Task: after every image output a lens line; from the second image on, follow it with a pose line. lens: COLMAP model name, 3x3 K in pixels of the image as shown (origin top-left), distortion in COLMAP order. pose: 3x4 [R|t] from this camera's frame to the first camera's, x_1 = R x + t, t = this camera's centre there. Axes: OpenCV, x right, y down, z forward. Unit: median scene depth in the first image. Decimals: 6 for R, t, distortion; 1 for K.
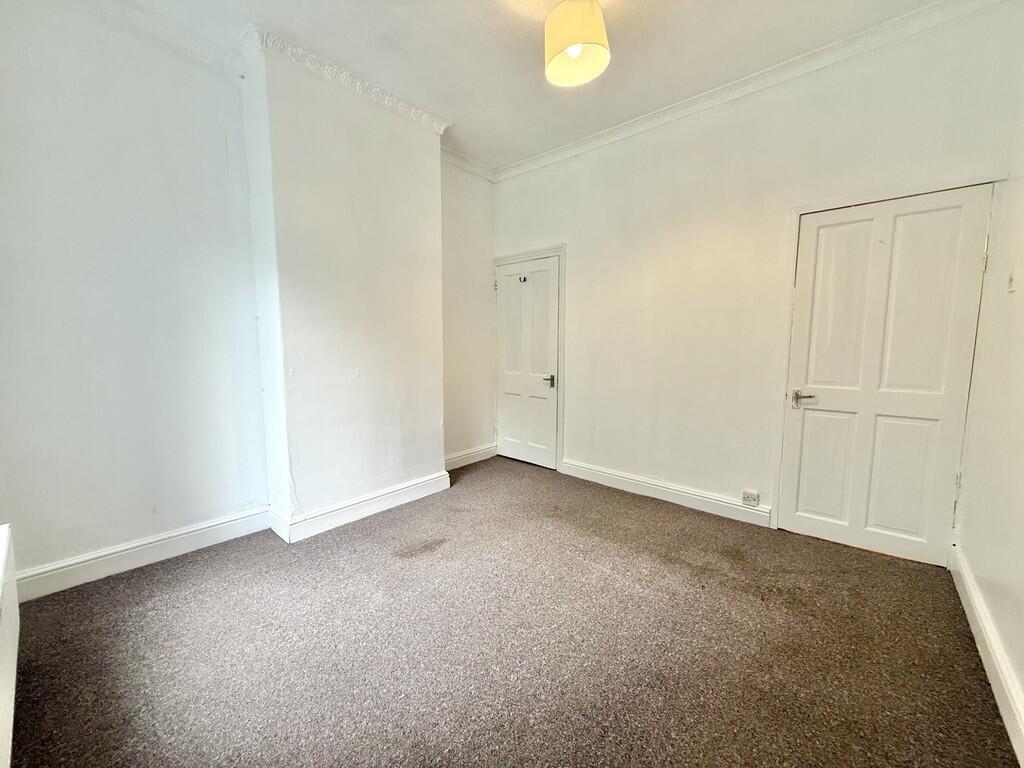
lens RADIAL K [[408.5, 0, 508.6], [0, 408.5, 383.6], [0, 0, 1]] dist [-0.000031, 0.000205]
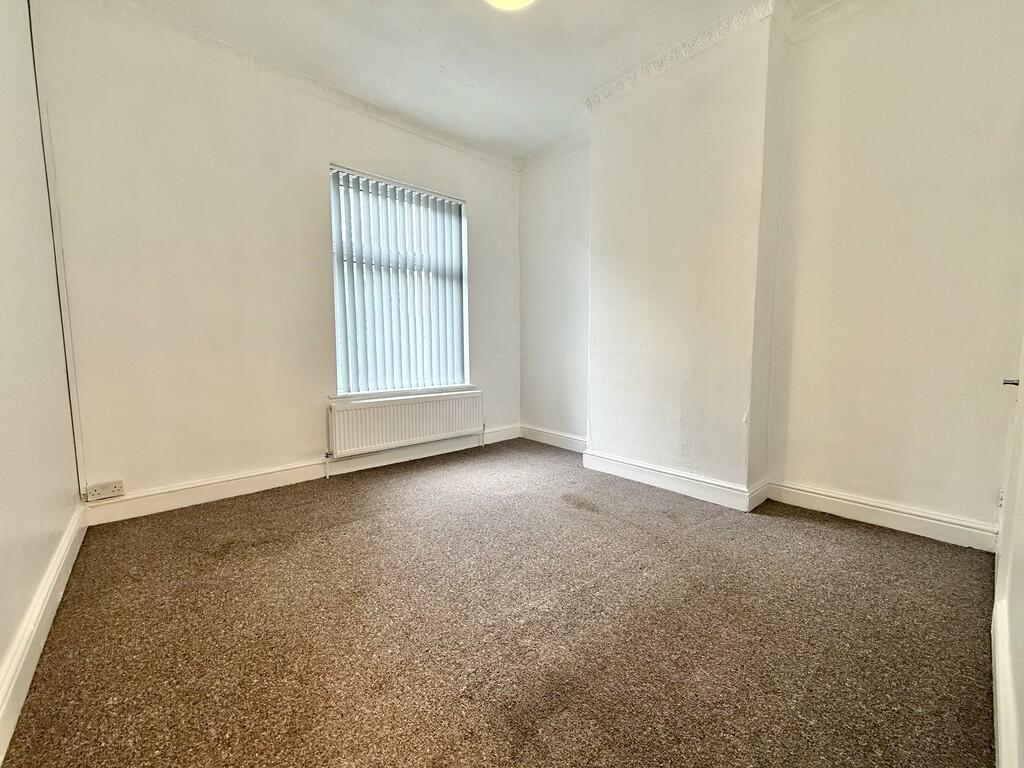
lens RADIAL K [[408.5, 0, 508.6], [0, 408.5, 383.6], [0, 0, 1]] dist [-0.000031, 0.000205]
pose [[-0.134547, 0.090771, -0.986741, 0.713387], [-0.104008, 0.989001, 0.105161, -0.001153], [0.985434, 0.116778, -0.123627, 0.771890]]
